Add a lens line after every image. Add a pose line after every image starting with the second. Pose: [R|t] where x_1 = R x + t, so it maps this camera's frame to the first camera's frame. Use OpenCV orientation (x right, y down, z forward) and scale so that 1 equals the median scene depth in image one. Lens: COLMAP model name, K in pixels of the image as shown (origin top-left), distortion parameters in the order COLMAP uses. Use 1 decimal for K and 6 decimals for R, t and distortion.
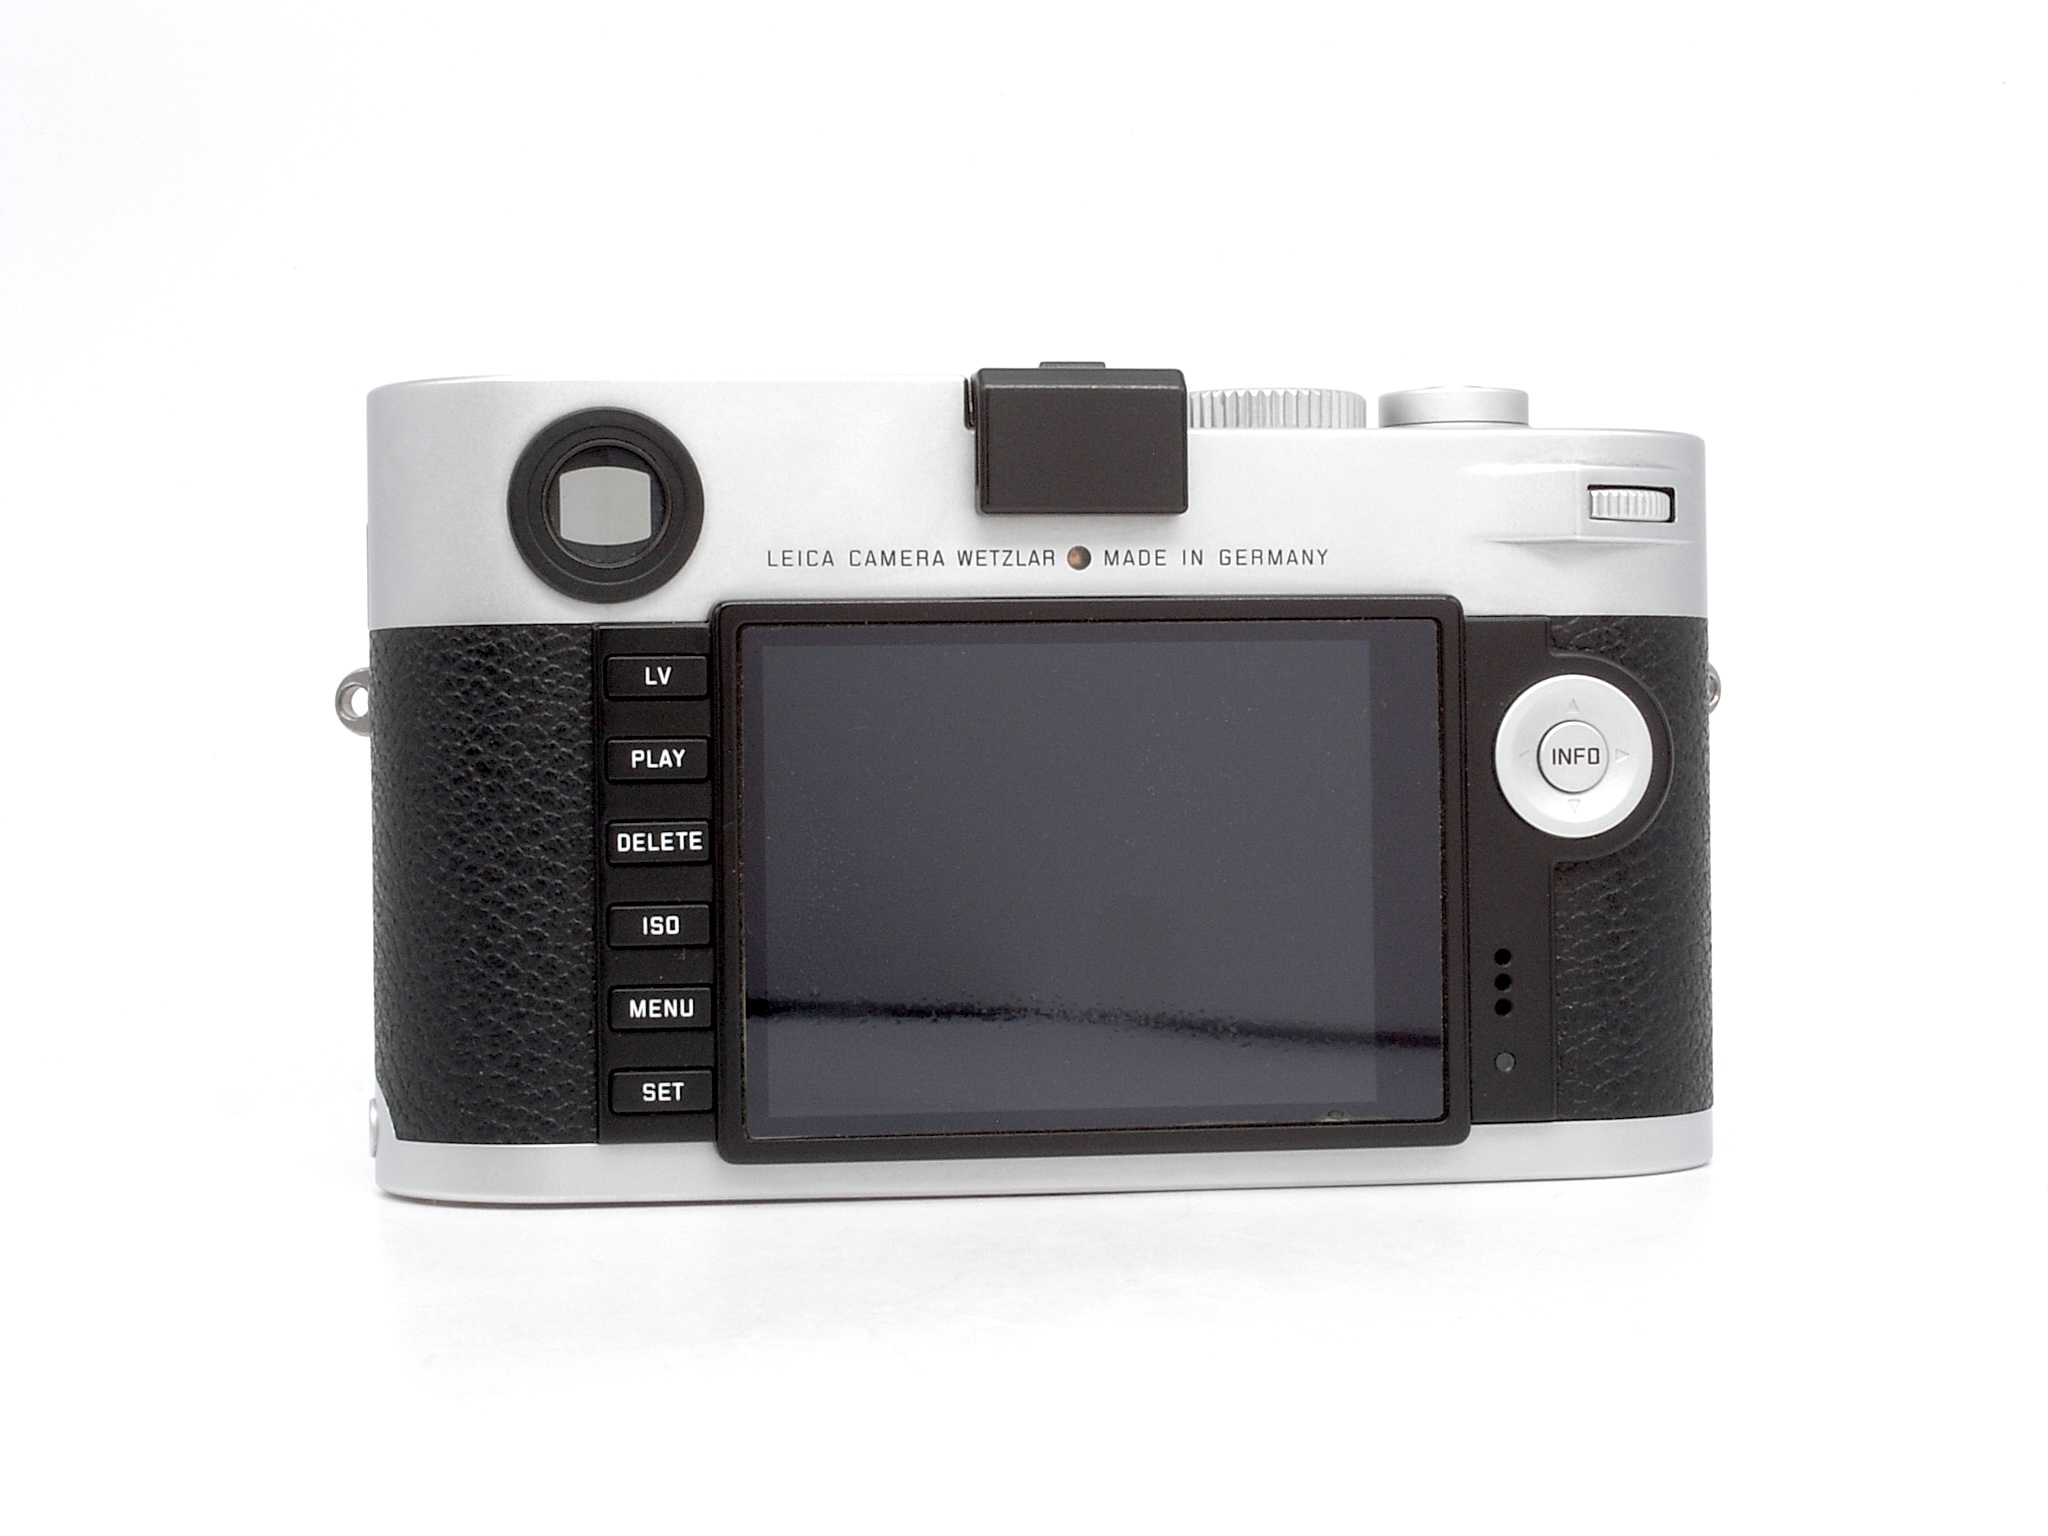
lens RADIAL K [[4275.5, 0, 1024.4], [0, 4275.5, 767.9], [0, 0, 1]] dist [0.008806, 0.000000]
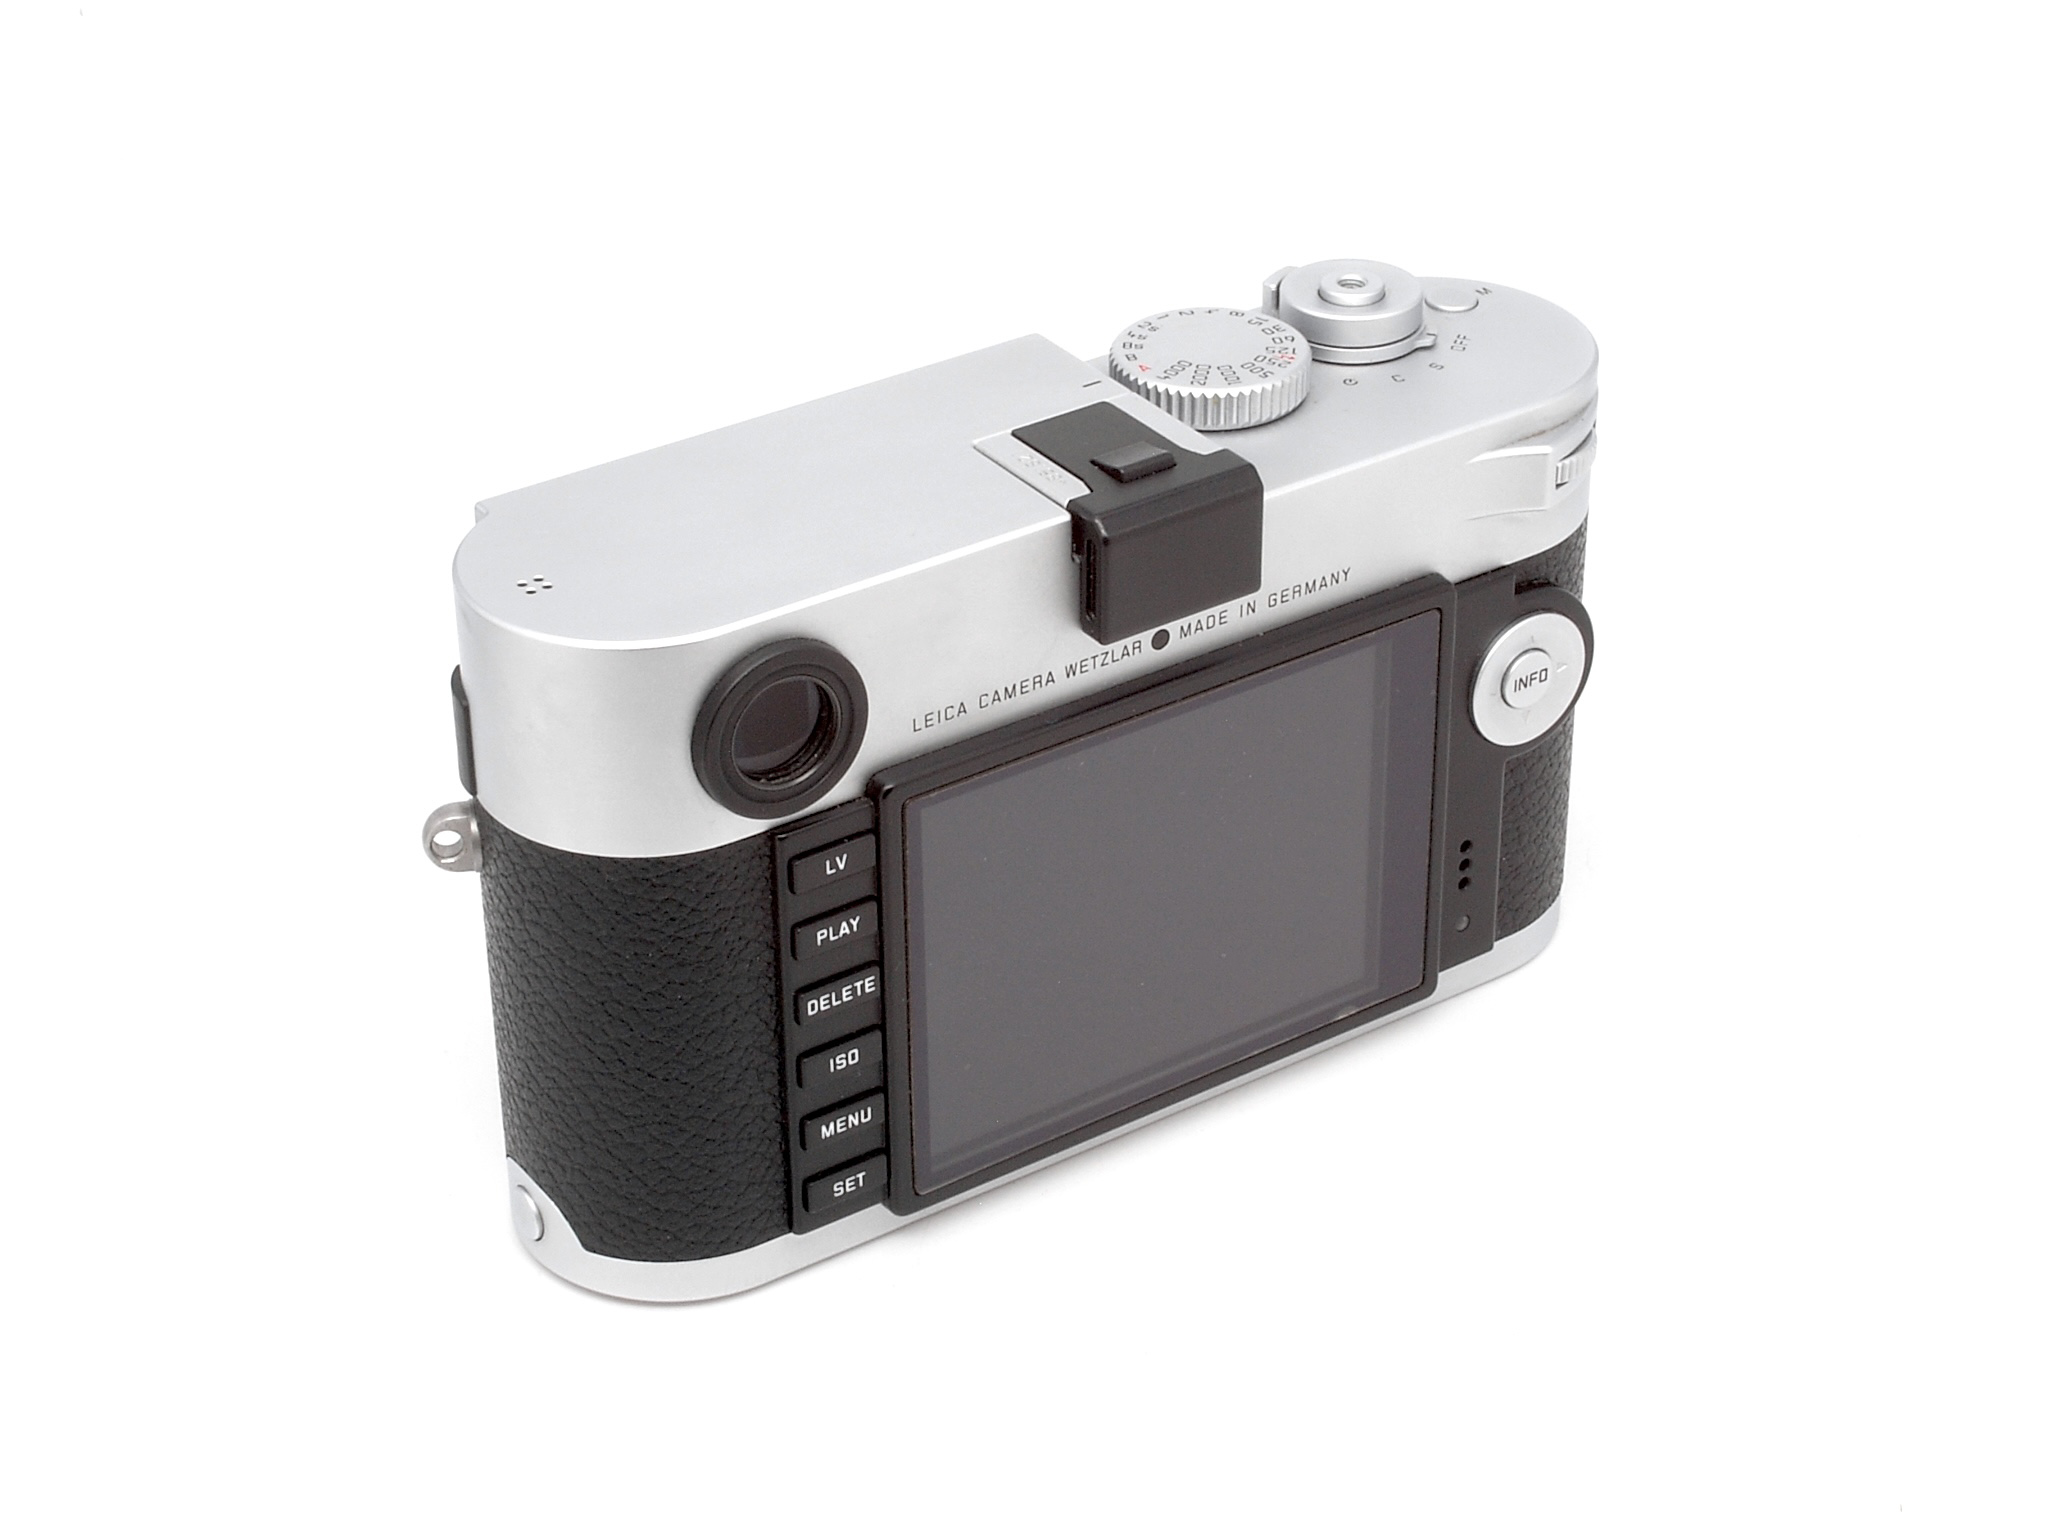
lens RADIAL K [[4275.5, 0, 1024.3], [0, 4275.5, 769.2], [0, 0, 1]] dist [0.008806, 0.000000]
pose [[0.894849, -0.229202, 0.383029, -0.433973], [-0.007955, 0.849775, 0.527085, -0.584679], [-0.446297, -0.474708, 0.758598, 0.198226]]
